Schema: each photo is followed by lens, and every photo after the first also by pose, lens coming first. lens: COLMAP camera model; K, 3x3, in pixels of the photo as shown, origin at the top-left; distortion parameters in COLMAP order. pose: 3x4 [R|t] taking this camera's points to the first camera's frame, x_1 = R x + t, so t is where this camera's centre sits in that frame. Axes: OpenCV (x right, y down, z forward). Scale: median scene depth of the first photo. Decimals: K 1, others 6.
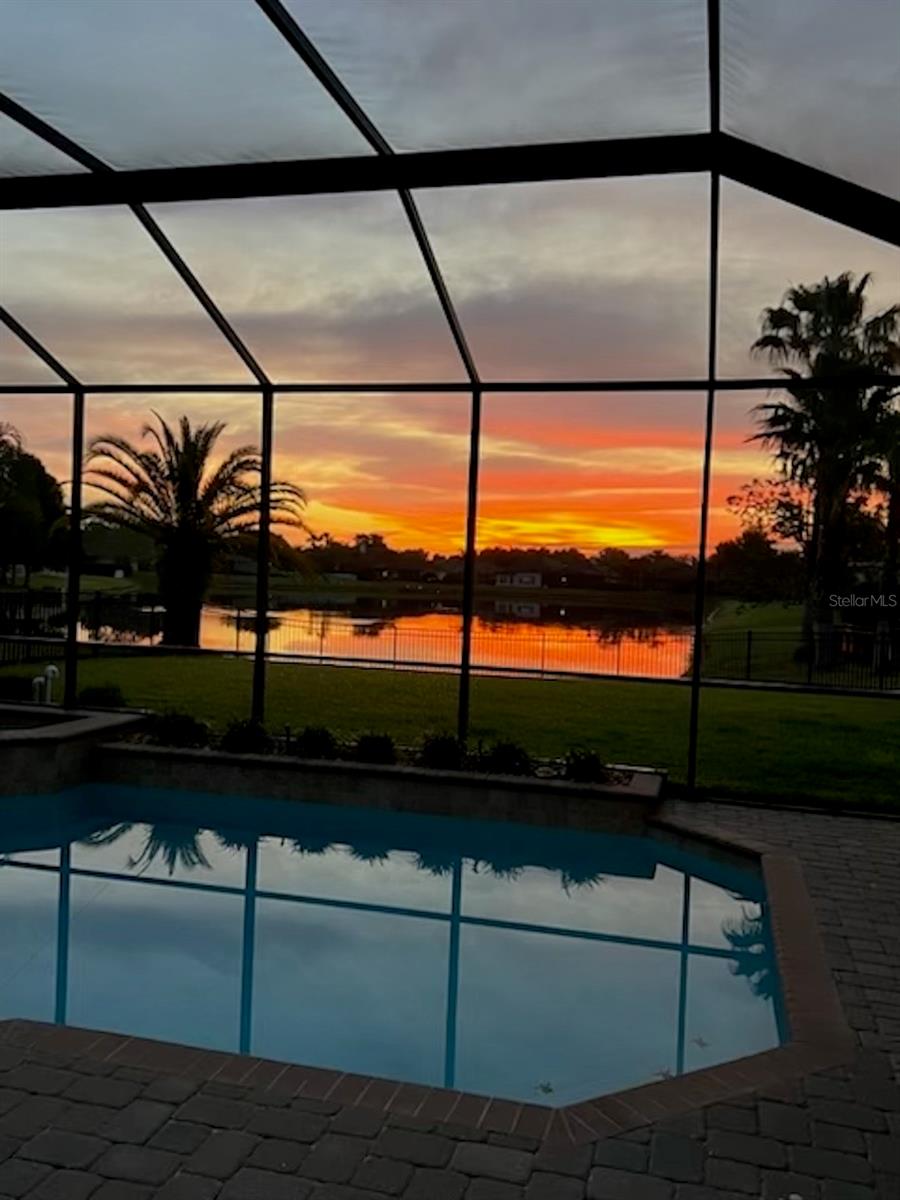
lens RADIAL K [[1053.2, 0, 450.0], [0, 1053.2, 600.0], [0, 0, 1]] dist [0.150676, -0.194375]
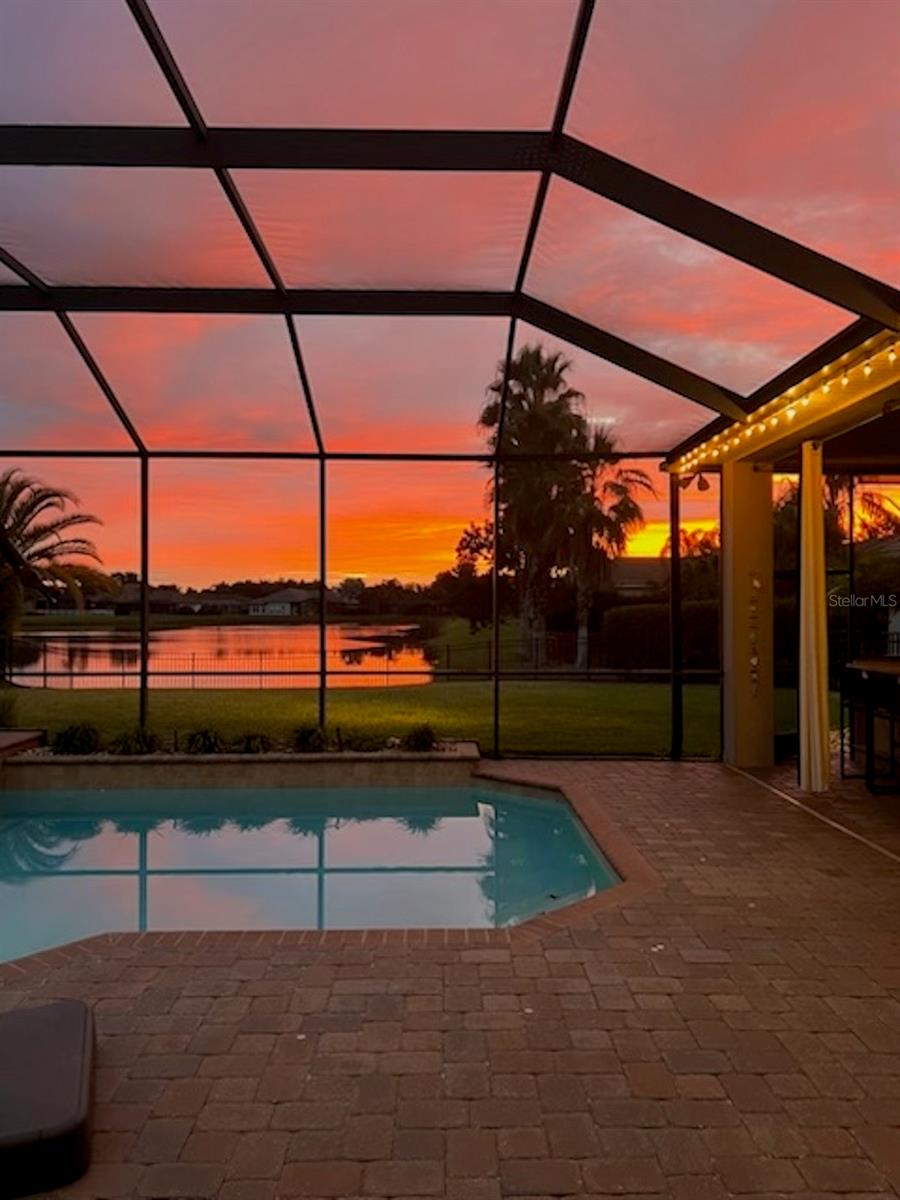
lens RADIAL K [[913.1, 0, 450.0], [0, 913.1, 600.0], [0, 0, 1]] dist [0.101848, -0.001872]
pose [[0.964819, -0.034389, 0.260656, -0.123209], [0.041345, 0.998919, -0.021248, 0.005292], [-0.259644, 0.031278, 0.965198, -0.116872]]
